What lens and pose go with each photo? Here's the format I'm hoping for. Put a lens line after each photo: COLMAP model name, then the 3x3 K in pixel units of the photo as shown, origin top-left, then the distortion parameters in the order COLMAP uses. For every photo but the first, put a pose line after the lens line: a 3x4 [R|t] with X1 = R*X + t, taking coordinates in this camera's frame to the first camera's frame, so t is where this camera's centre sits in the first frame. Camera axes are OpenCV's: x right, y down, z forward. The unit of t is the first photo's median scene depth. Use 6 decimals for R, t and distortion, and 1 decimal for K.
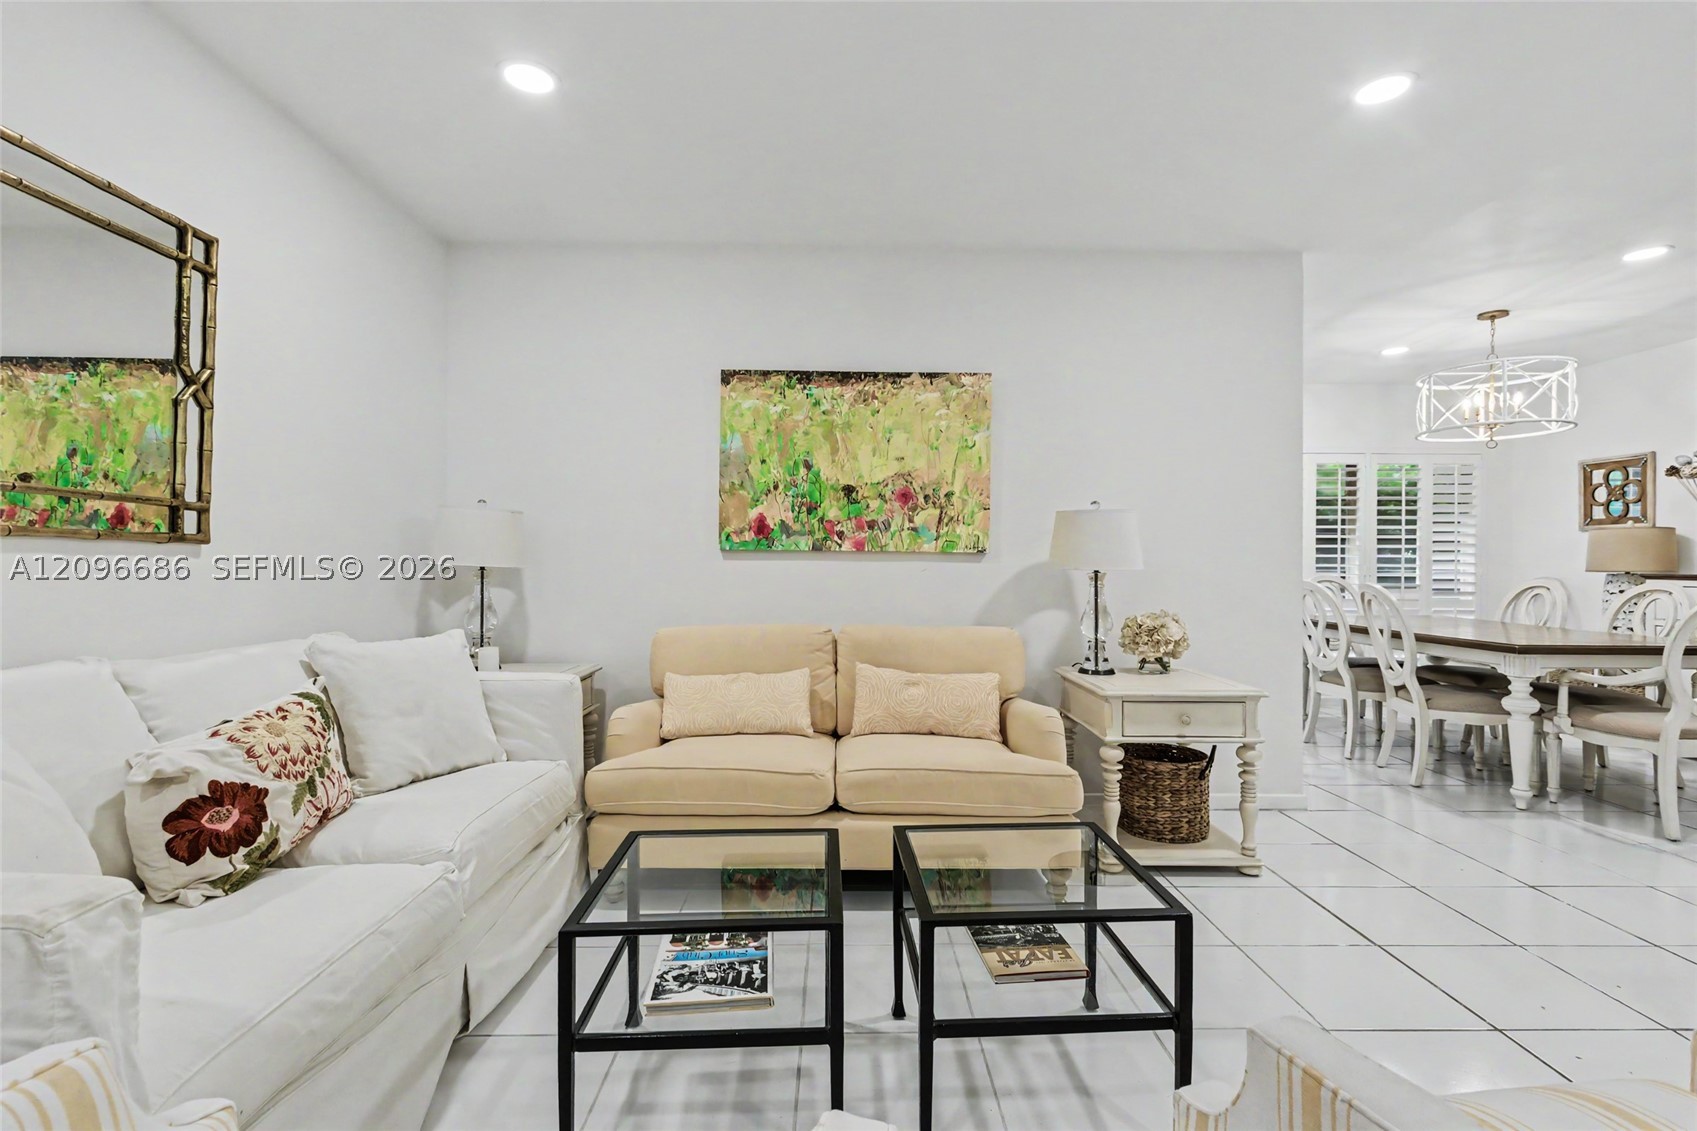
lens RADIAL K [[780.7, 0, 847.4], [0, 780.7, 560.7], [0, 0, 1]] dist [0.002707, -0.000721]
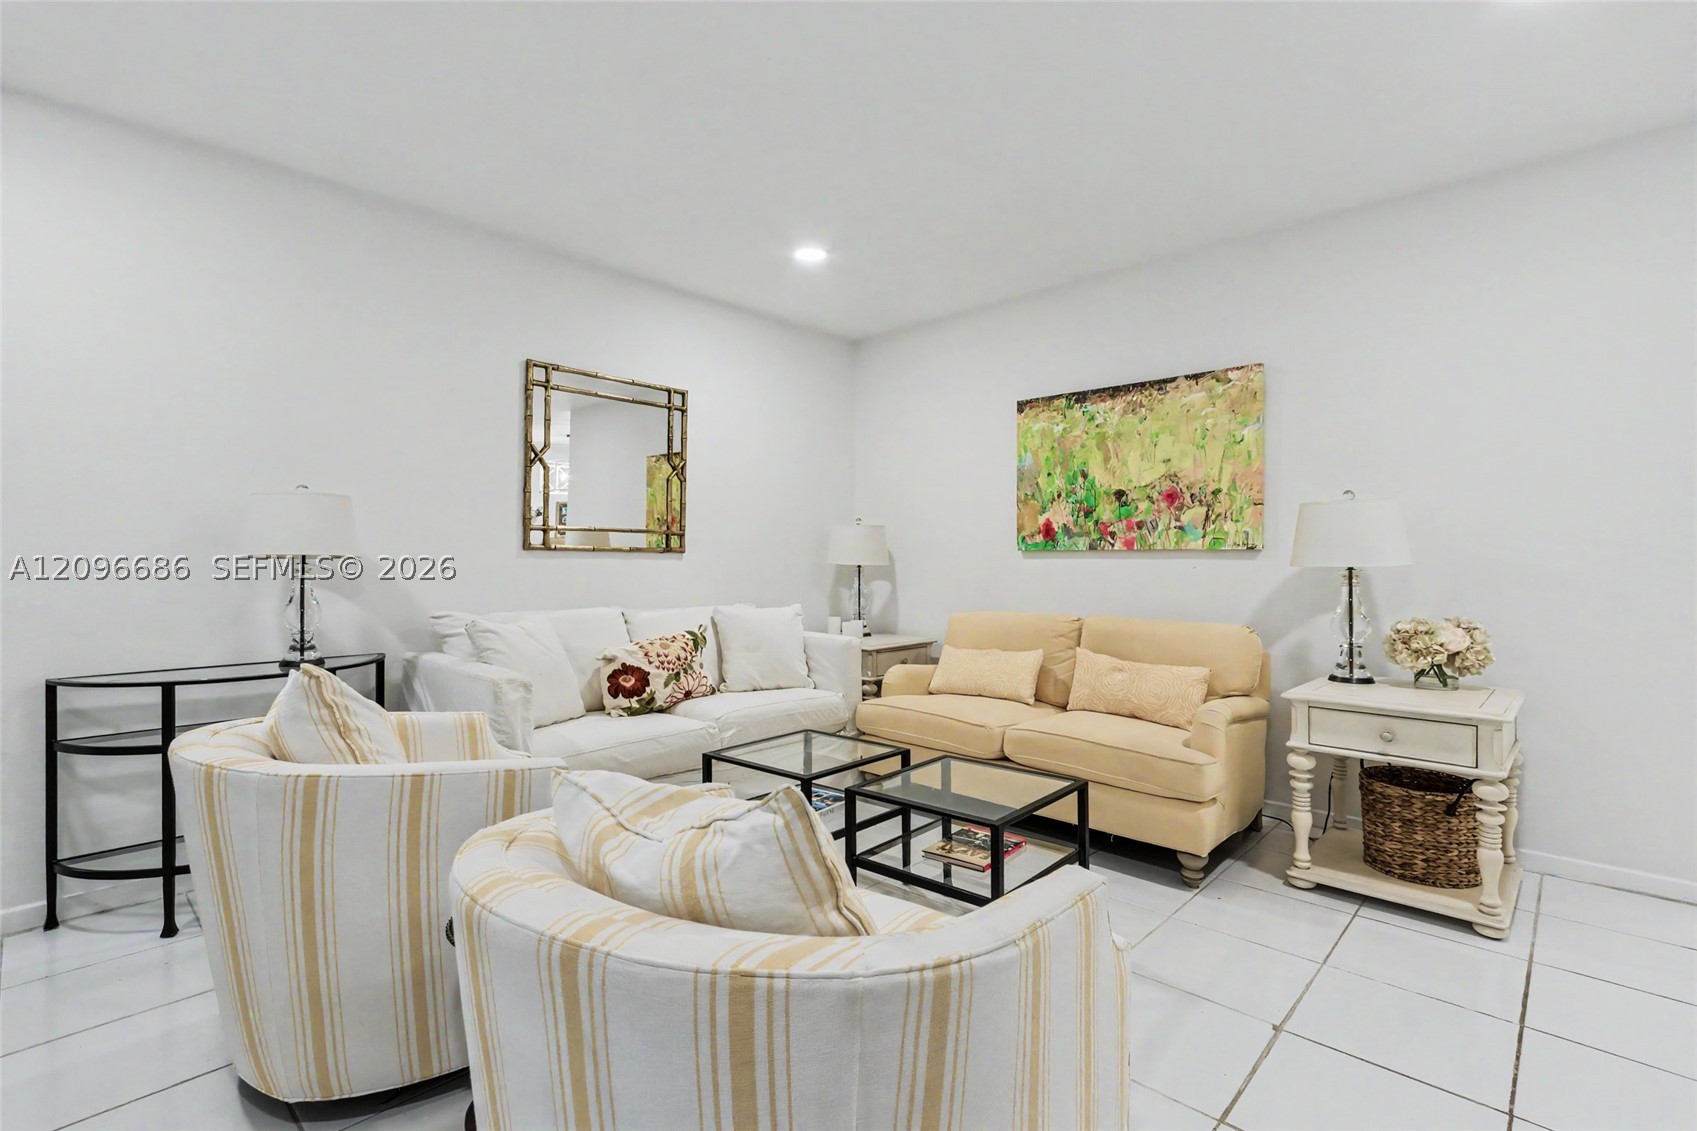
lens RADIAL K [[780.7, 0, 841.0], [0, 780.7, 559.4], [0, 0, 1]] dist [0.002707, -0.000721]
pose [[0.711859, -0.006796, -0.702289, 0.491339], [0.006561, 0.999974, -0.003027, 0.001837], [0.702291, -0.002453, 0.711885, -0.051921]]
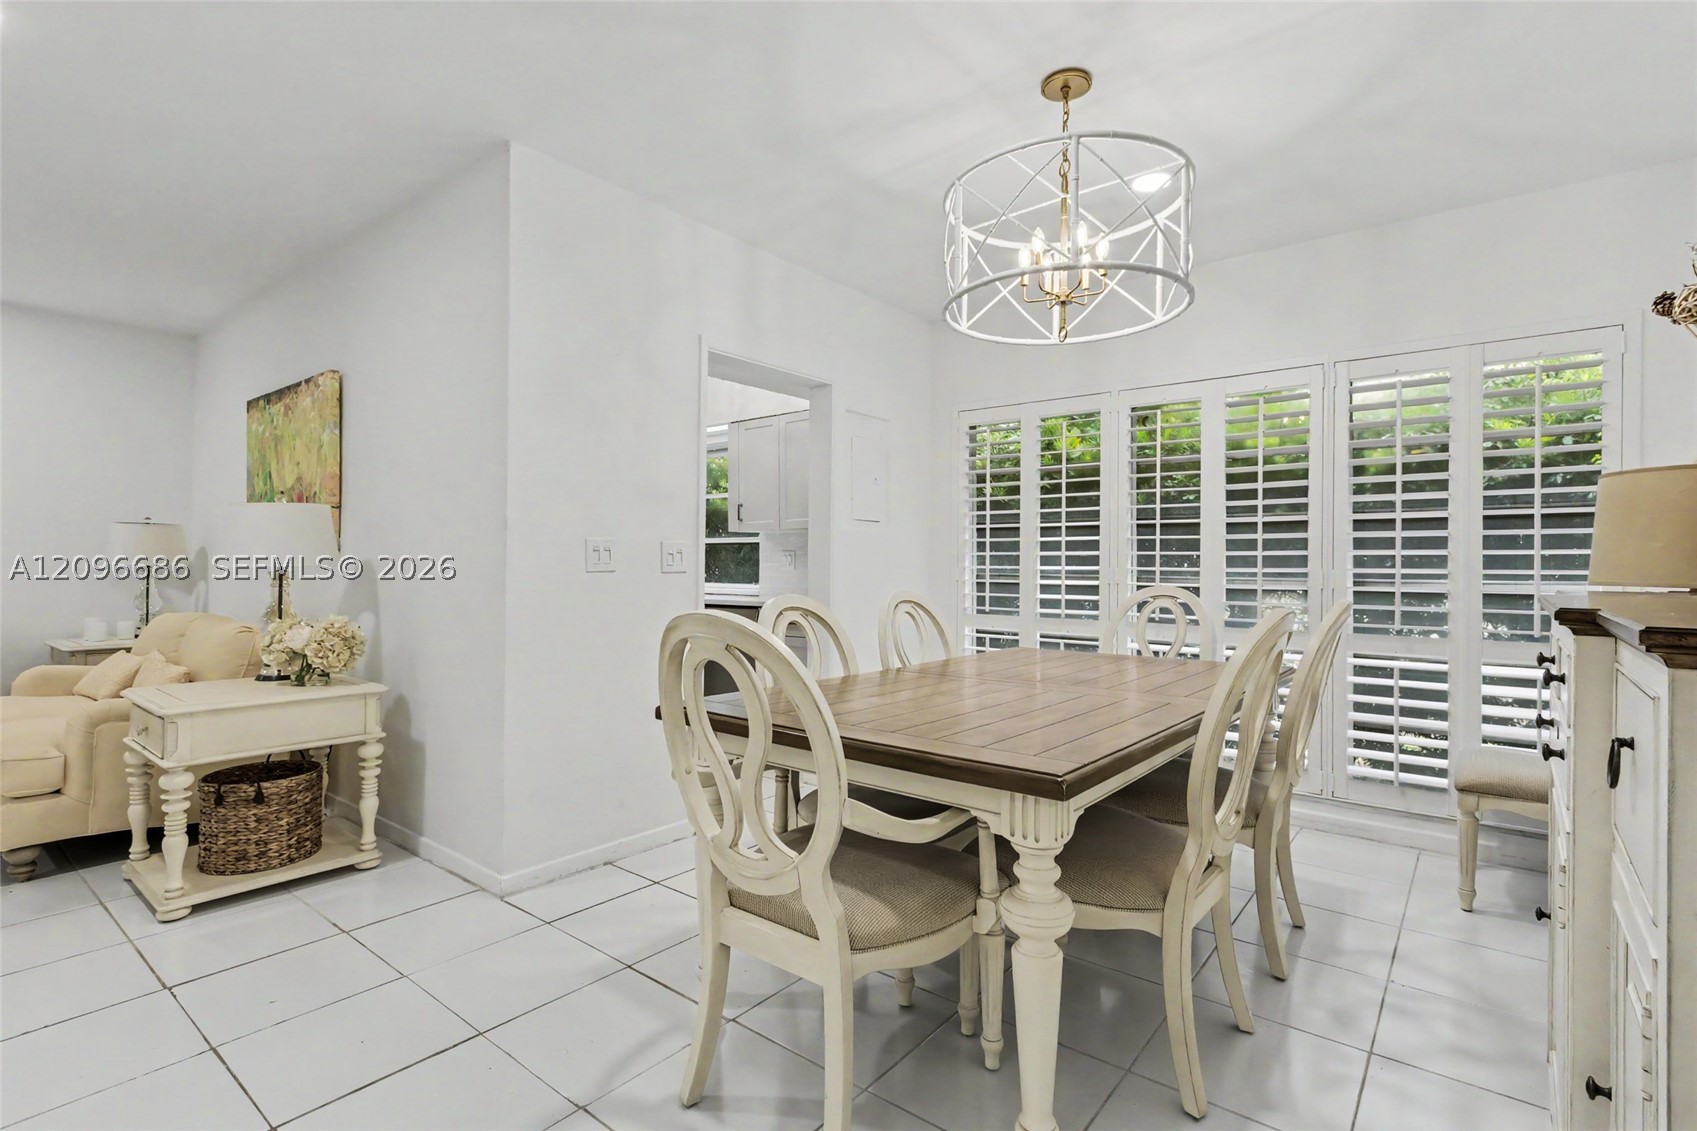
lens RADIAL K [[780.7, 0, 841.0], [0, 780.7, 570.8], [0, 0, 1]] dist [0.002707, -0.000721]
pose [[0.776265, 0.005256, -0.630385, 1.310380], [-0.002672, 0.999984, 0.005047, 0.007876], [0.630401, -0.002234, 0.776266, 0.641323]]
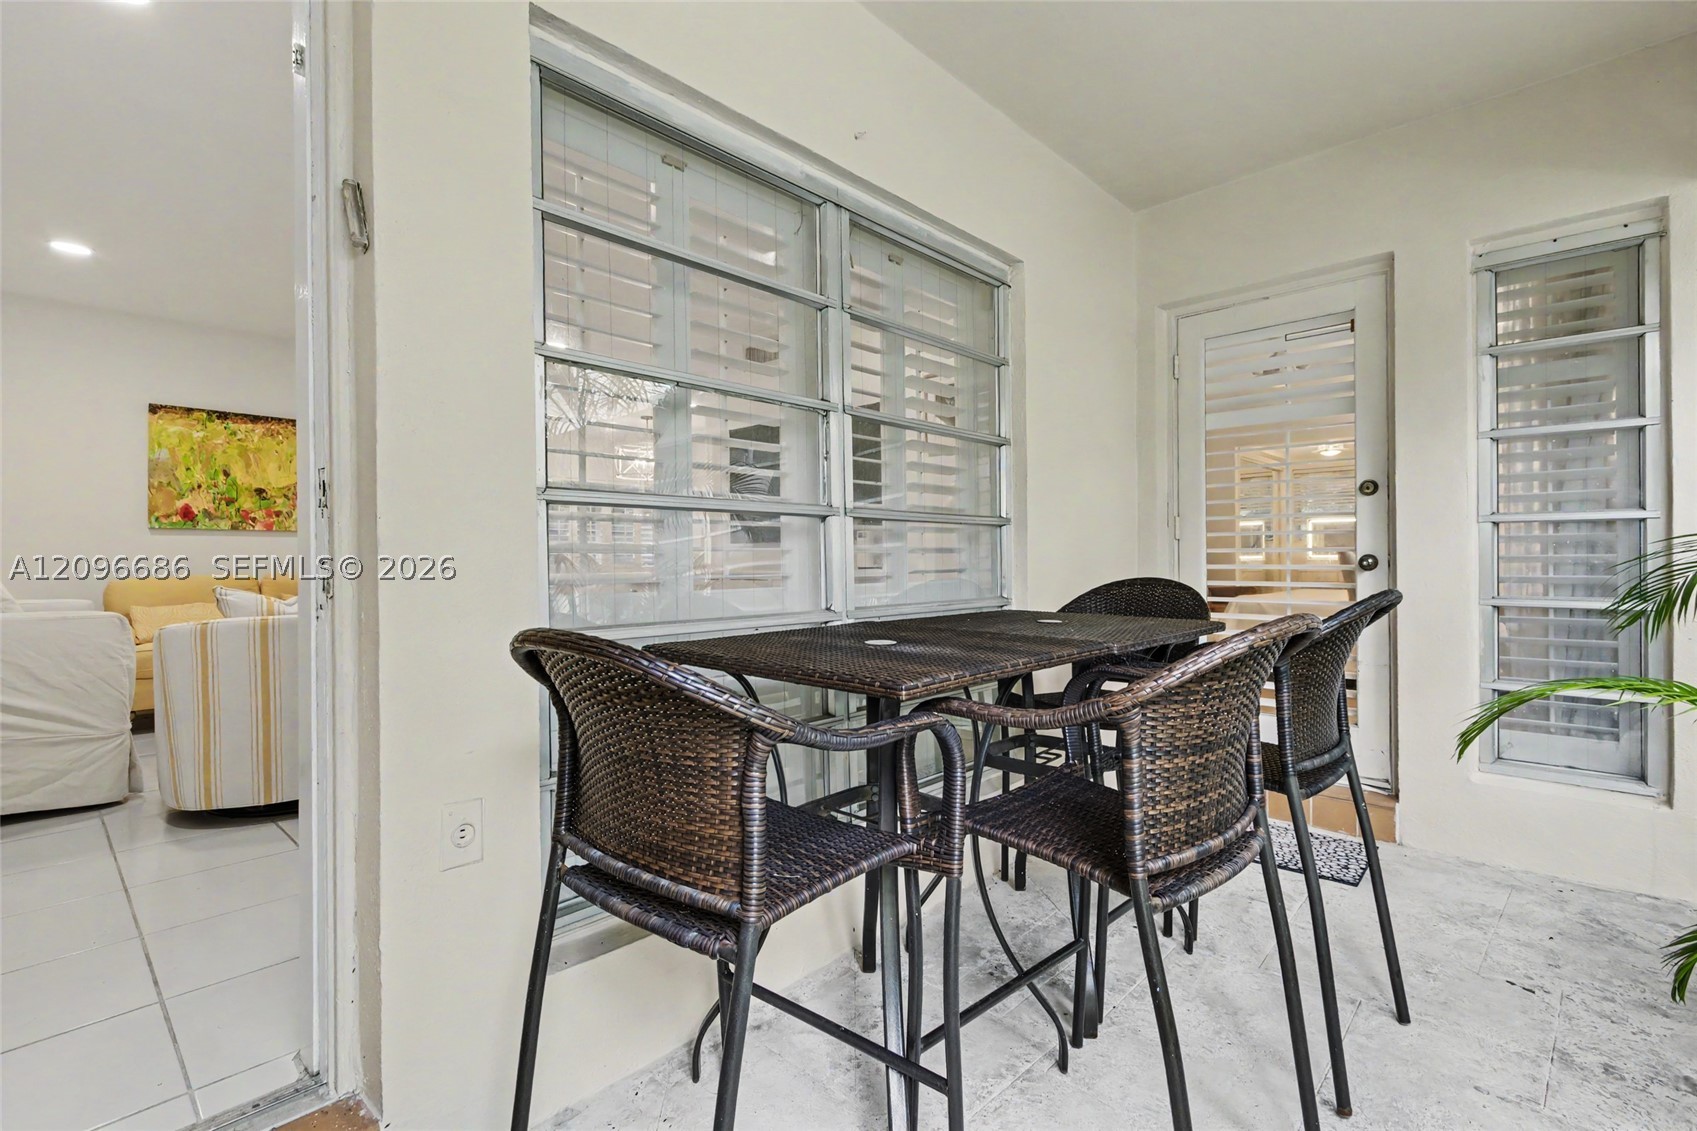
lens RADIAL K [[780.7, 0, 855.0], [0, 780.7, 560.2], [0, 0, 1]] dist [0.002707, -0.000721]
pose [[0.686692, -0.012765, 0.726836, -0.320372], [0.008235, 0.999918, 0.009781, 0.042600], [-0.726902, -0.000731, 0.686741, -0.947291]]
